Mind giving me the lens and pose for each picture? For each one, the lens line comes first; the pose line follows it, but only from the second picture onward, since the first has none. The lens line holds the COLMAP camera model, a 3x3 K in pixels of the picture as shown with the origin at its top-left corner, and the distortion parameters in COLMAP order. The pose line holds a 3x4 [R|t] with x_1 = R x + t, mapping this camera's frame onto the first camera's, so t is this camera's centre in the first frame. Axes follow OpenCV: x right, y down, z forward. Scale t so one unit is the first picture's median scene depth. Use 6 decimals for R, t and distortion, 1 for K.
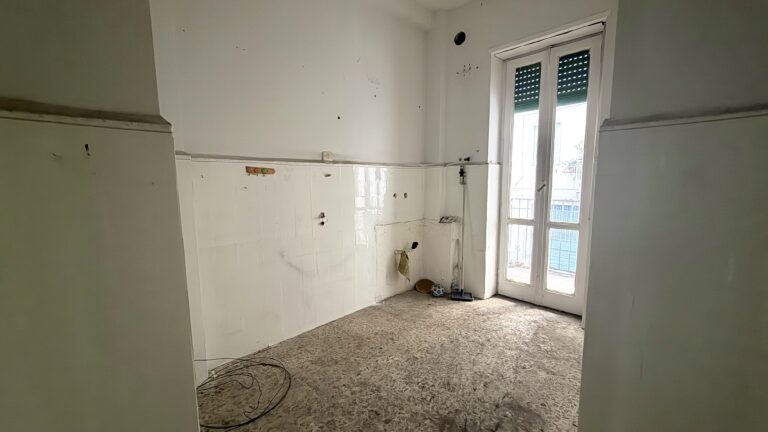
lens RADIAL K [[303.8, 0, 383.8], [0, 303.8, 216.9], [0, 0, 1]] dist [0.000437, -0.000057]
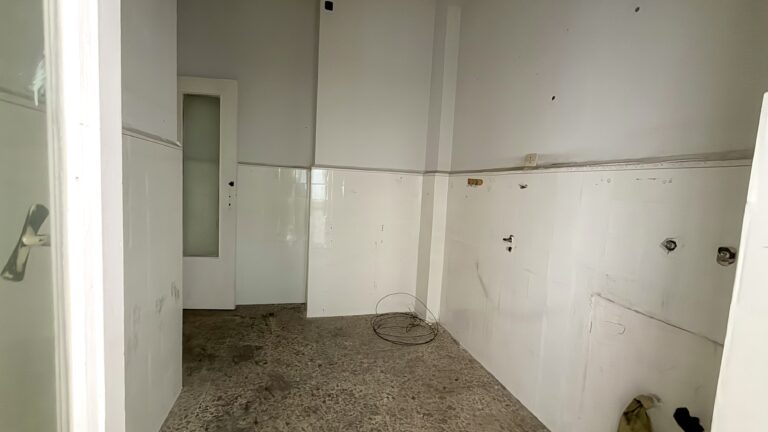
lens RADIAL K [[331.7, 0, 383.1], [0, 331.7, 215.8], [0, 0, 1]] dist [0.000715, 0.000021]
pose [[-0.501209, 0.054761, -0.863592, 0.749408], [-0.151843, 0.976945, 0.150076, -0.152332], [0.851900, 0.206350, -0.481339, 1.239525]]
